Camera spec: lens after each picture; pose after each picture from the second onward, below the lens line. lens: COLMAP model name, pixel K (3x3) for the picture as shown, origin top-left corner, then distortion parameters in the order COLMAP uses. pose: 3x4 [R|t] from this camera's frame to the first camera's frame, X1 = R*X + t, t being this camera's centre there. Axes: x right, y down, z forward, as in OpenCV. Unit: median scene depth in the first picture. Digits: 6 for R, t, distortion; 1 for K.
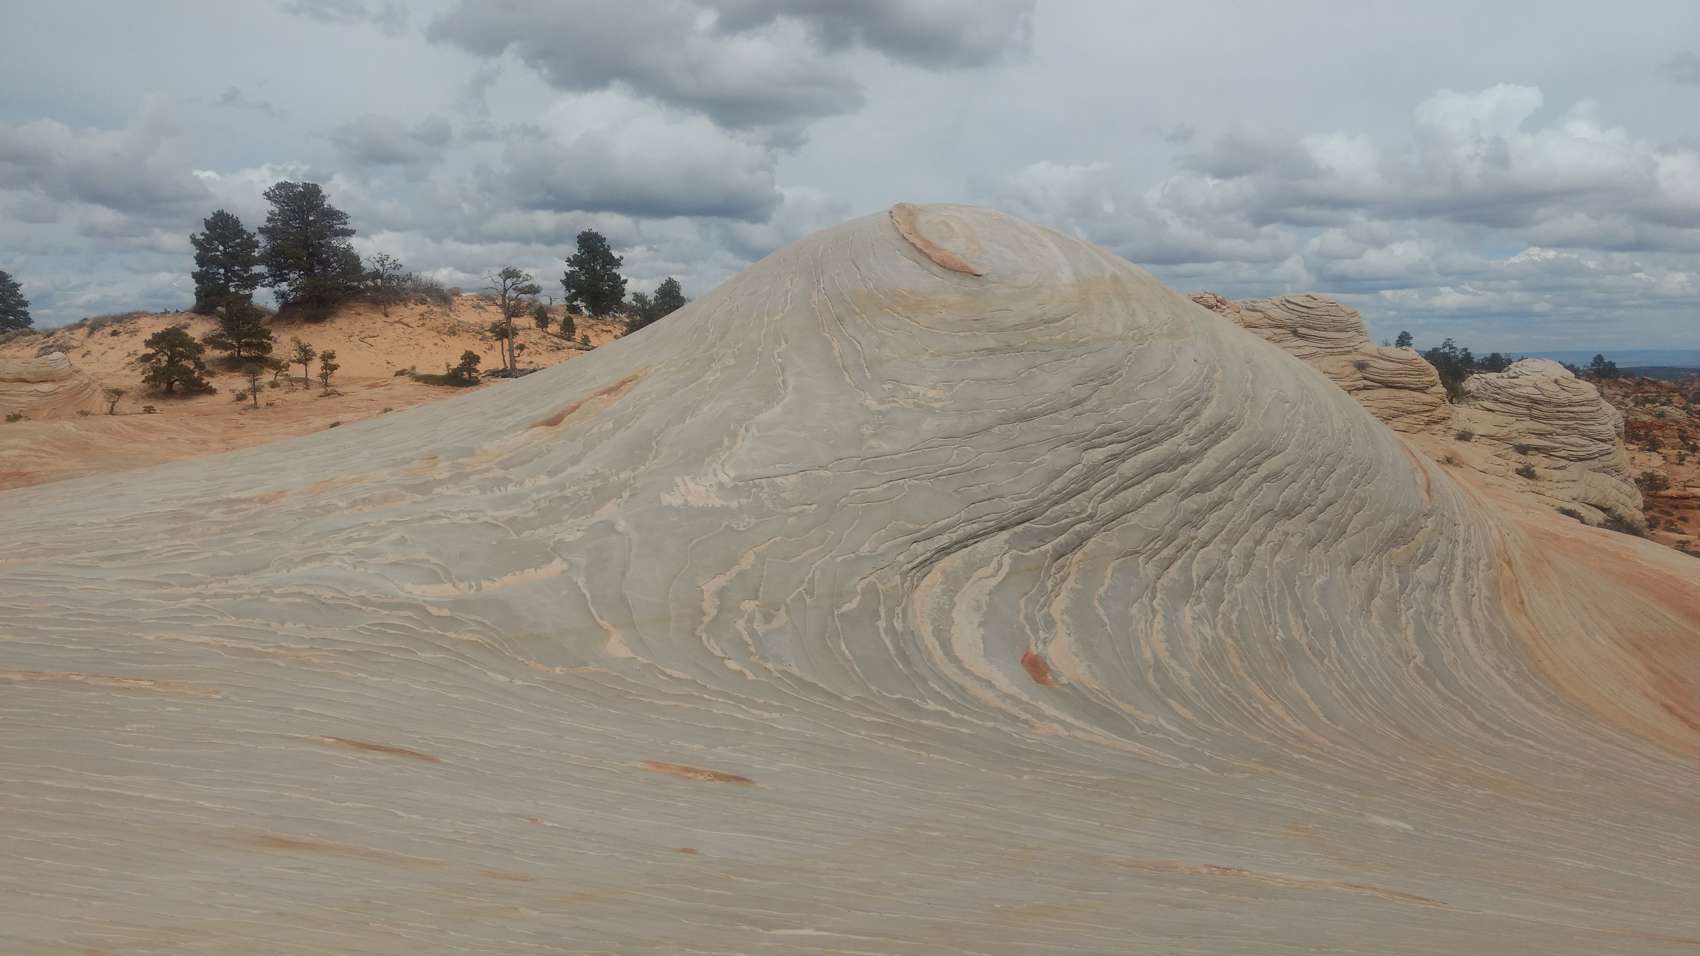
lens RADIAL K [[1318.3, 0, 844.2], [0, 1318.3, 470.8], [0, 0, 1]] dist [0.030287, -0.013323]
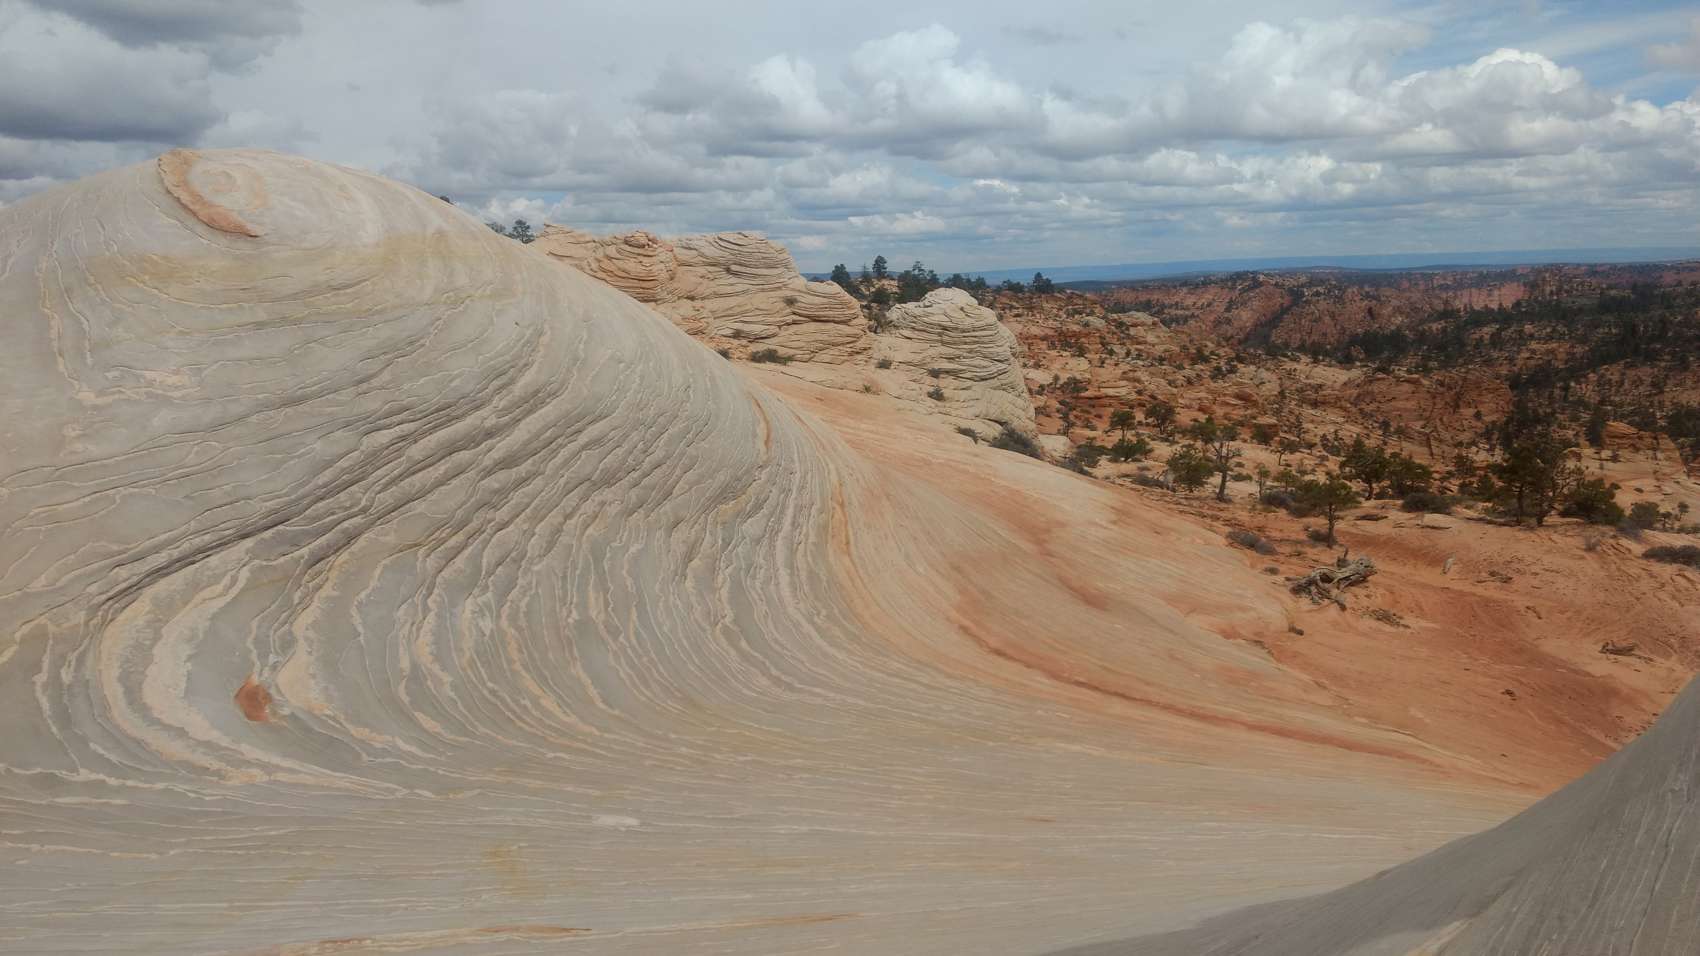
lens RADIAL K [[1318.3, 0, 844.2], [0, 1318.3, 470.8], [0, 0, 1]] dist [0.030287, -0.013323]
pose [[0.932468, -0.077973, 0.352739, 0.159568], [0.059449, 0.996237, 0.063062, -0.027128], [-0.356329, -0.037833, 0.933594, 0.029534]]
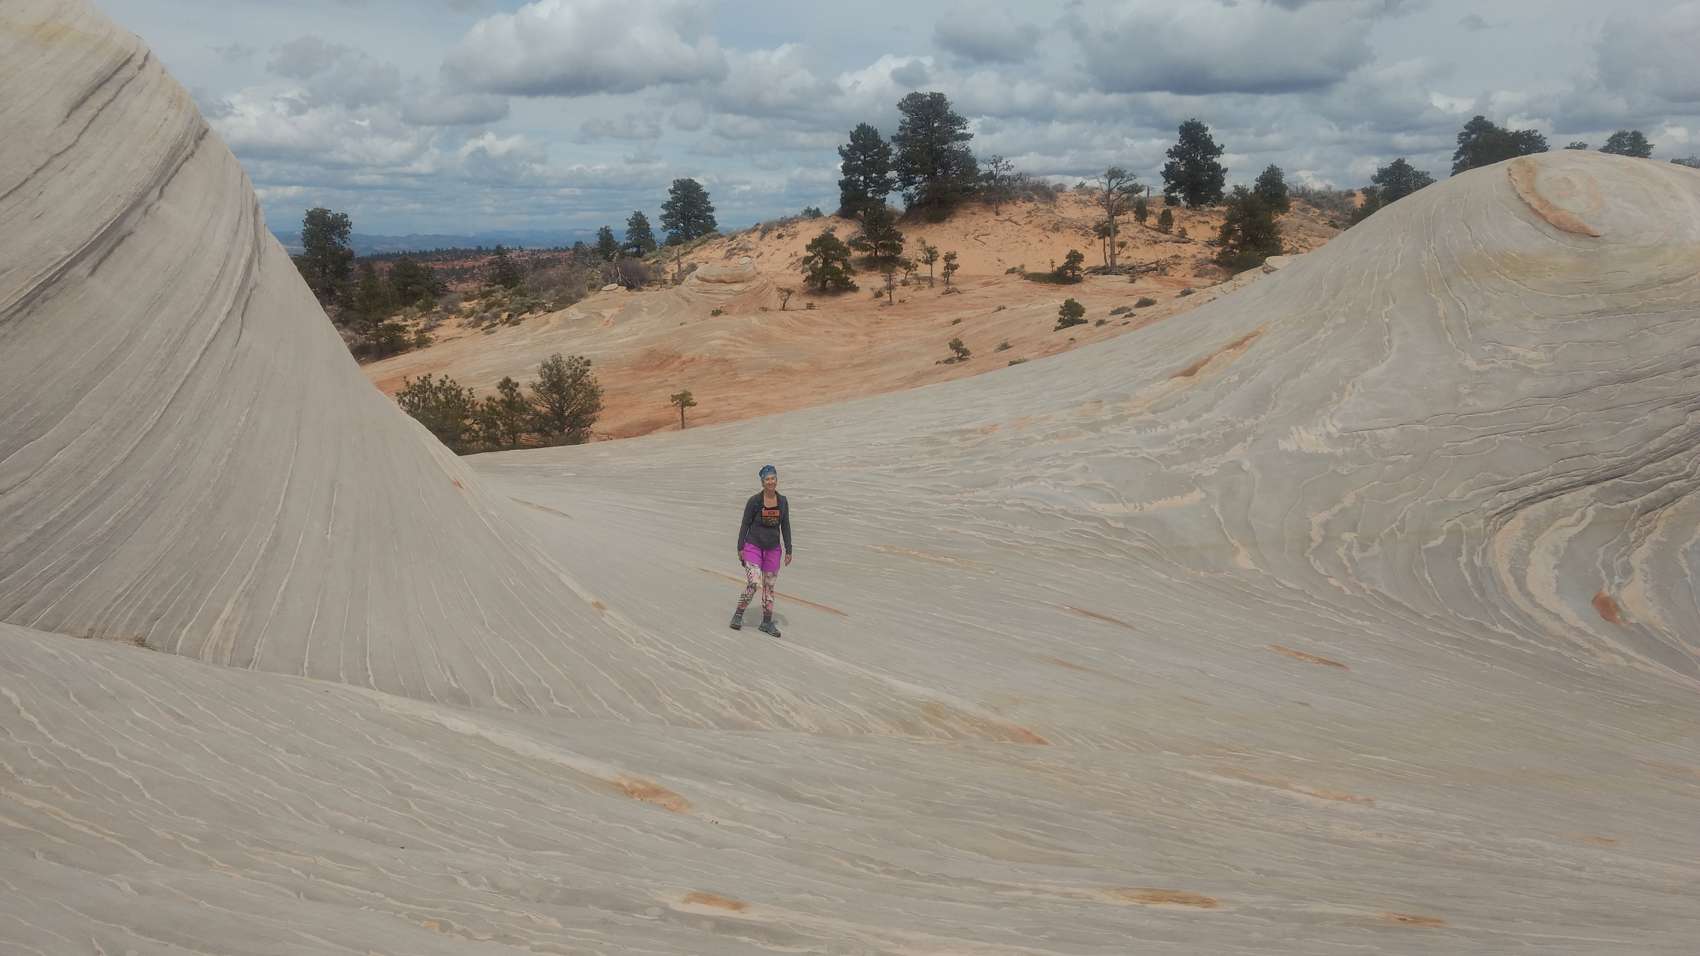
lens RADIAL K [[1310.7, 0, 848.0], [0, 1310.7, 470.8], [0, 0, 1]] dist [0.025640, 0.009307]
pose [[0.907877, 0.061737, -0.414666, 0.009464], [-0.023936, 0.995118, 0.095751, -0.052364], [0.418552, -0.077005, 0.904922, -0.261638]]
